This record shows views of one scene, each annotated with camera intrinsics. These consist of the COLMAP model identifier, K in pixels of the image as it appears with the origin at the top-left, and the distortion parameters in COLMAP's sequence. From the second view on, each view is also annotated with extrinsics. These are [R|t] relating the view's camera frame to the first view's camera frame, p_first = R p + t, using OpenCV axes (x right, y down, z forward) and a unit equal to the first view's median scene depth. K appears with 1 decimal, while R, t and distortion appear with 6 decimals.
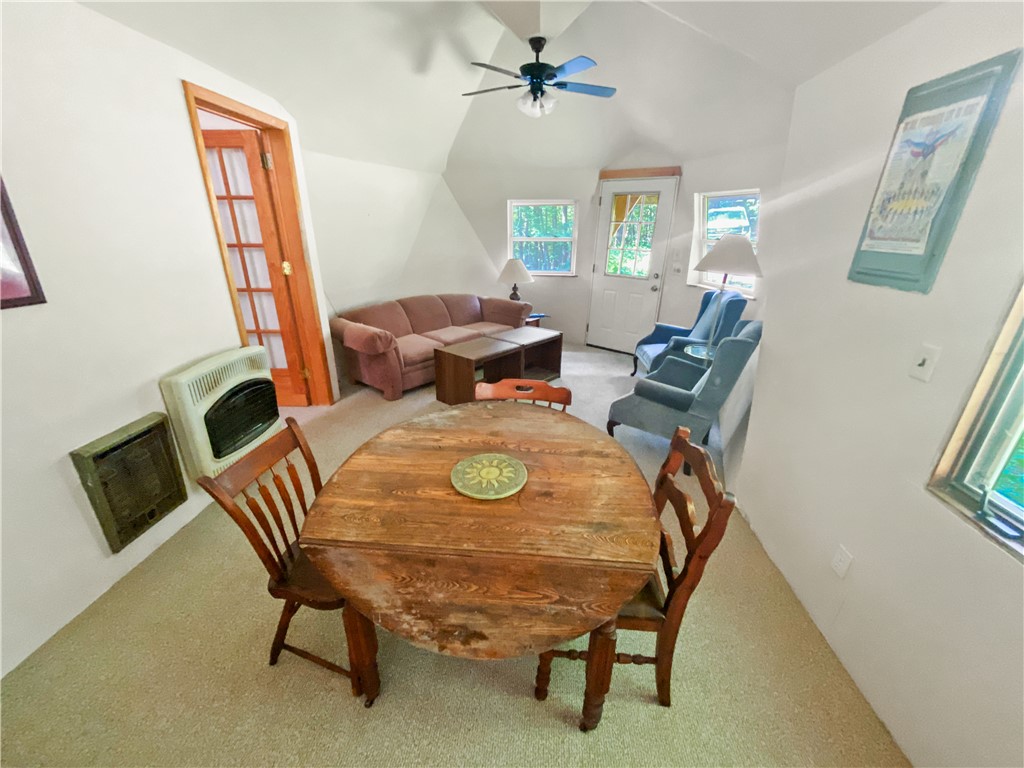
lens RADIAL K [[402.5, 0, 508.6], [0, 402.5, 378.1], [0, 0, 1]] dist [0.017562, -0.016992]
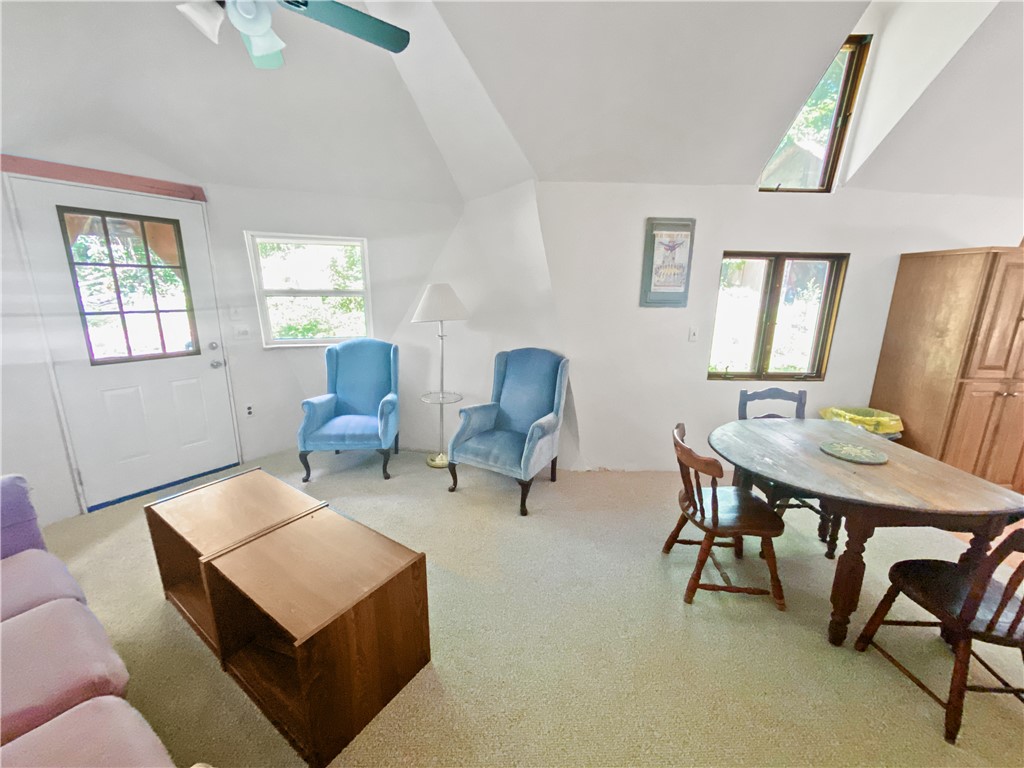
lens RADIAL K [[402.5, 0, 508.6], [0, 402.5, 378.1], [0, 0, 1]] dist [0.017562, -0.016992]
pose [[-0.128785, -0.231559, 0.964259, -0.441412], [0.333966, 0.905430, 0.262036, -0.278963], [-0.933746, 0.355776, -0.039273, 0.766012]]
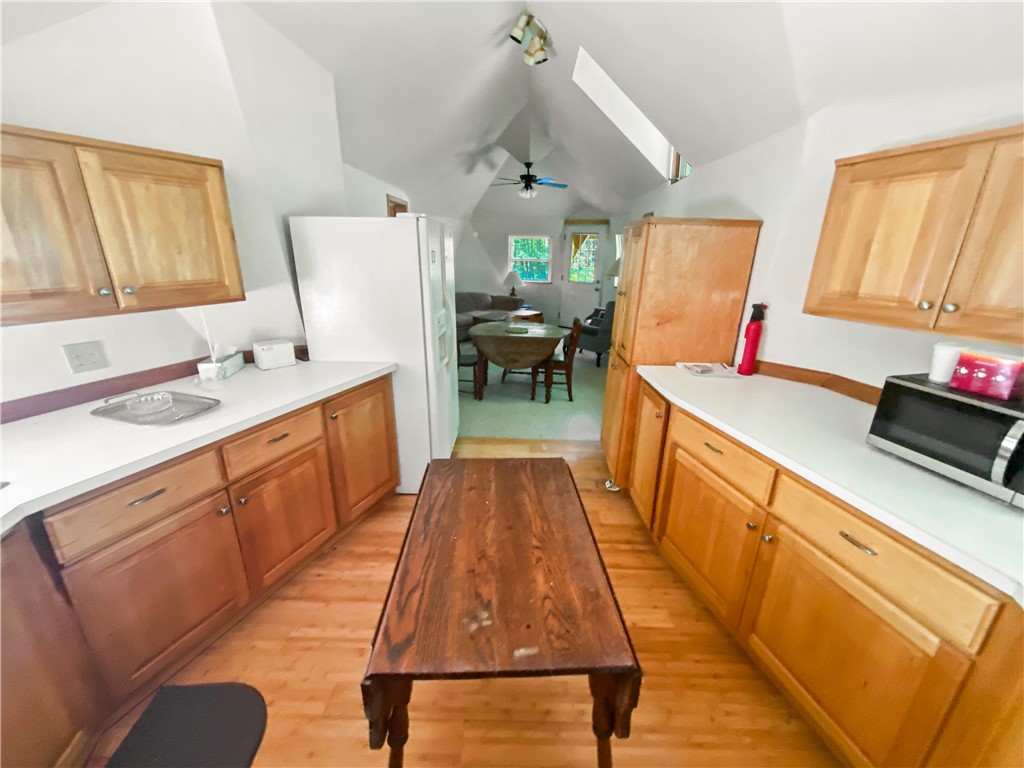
lens RADIAL K [[402.5, 0, 508.6], [0, 402.5, 378.1], [0, 0, 1]] dist [0.017562, -0.016992]
pose [[0.999311, 0.001846, 0.037064, -0.086009], [-0.000208, 0.999025, -0.044152, 0.282800], [-0.037109, 0.044114, 0.998337, -0.826263]]
